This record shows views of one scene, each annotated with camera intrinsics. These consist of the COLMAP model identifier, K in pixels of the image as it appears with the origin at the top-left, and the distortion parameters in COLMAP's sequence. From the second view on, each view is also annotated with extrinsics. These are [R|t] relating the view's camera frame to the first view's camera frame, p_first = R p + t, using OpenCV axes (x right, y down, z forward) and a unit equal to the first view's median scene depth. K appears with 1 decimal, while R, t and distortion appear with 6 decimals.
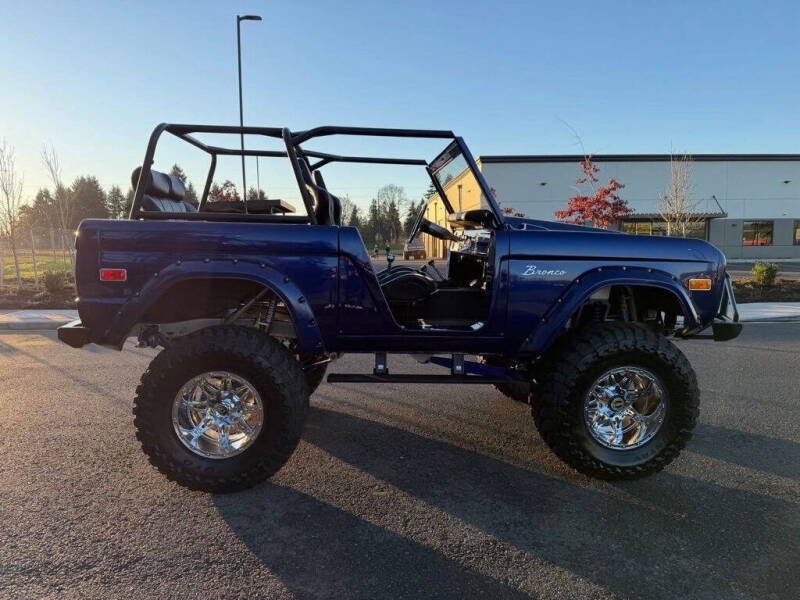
lens RADIAL K [[562.2, 0, 400.0], [0, 562.2, 300.0], [0, 0, 1]] dist [0.049715, -0.055182]
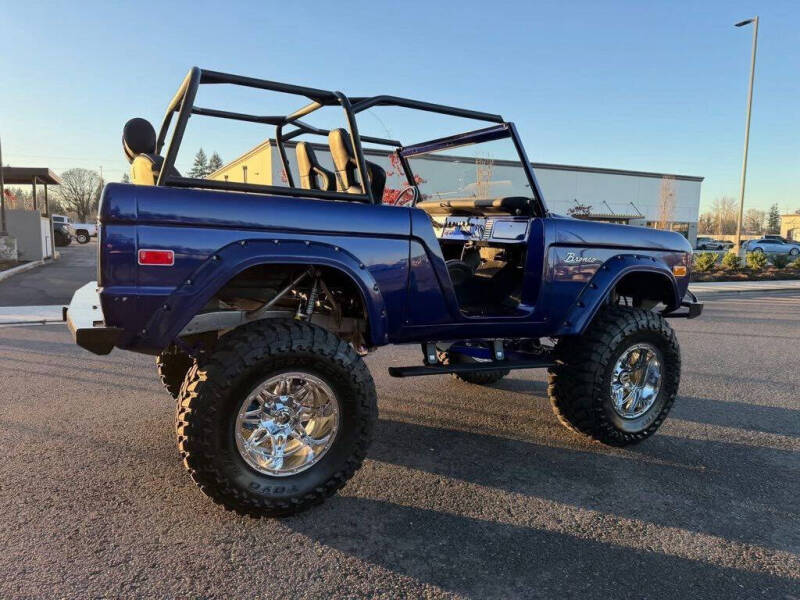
lens RADIAL K [[562.2, 0, 400.0], [0, 562.2, 300.0], [0, 0, 1]] dist [0.049715, -0.055182]
pose [[0.918961, -0.019117, 0.393885, -0.482058], [0.009520, 0.999609, 0.026305, -0.003874], [-0.394234, -0.020424, 0.918783, 0.156564]]
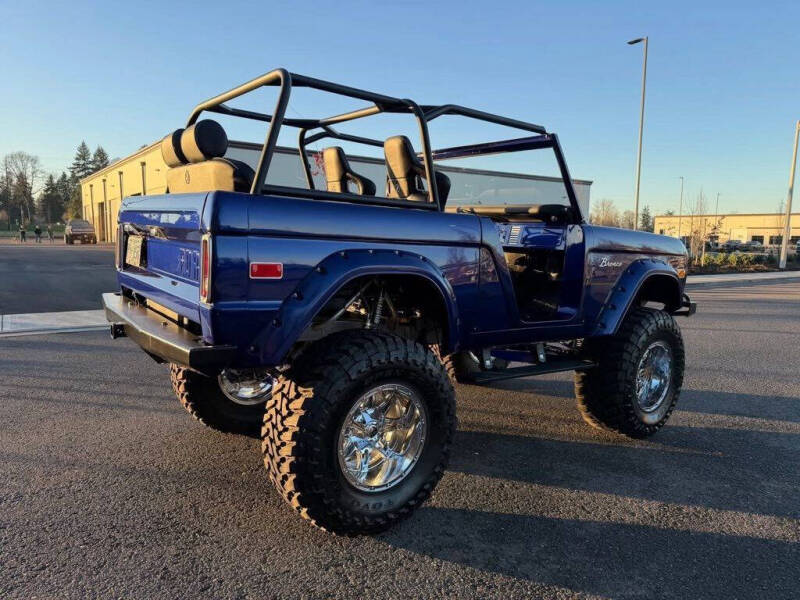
lens RADIAL K [[563.3, 0, 400.6], [0, 563.3, 295.9], [0, 0, 1]] dist [0.044802, -0.051083]
pose [[0.837399, -0.033671, 0.545554, -0.721147], [0.025368, 0.999419, 0.022744, -0.022404], [-0.546003, -0.005206, 0.837767, 0.285700]]
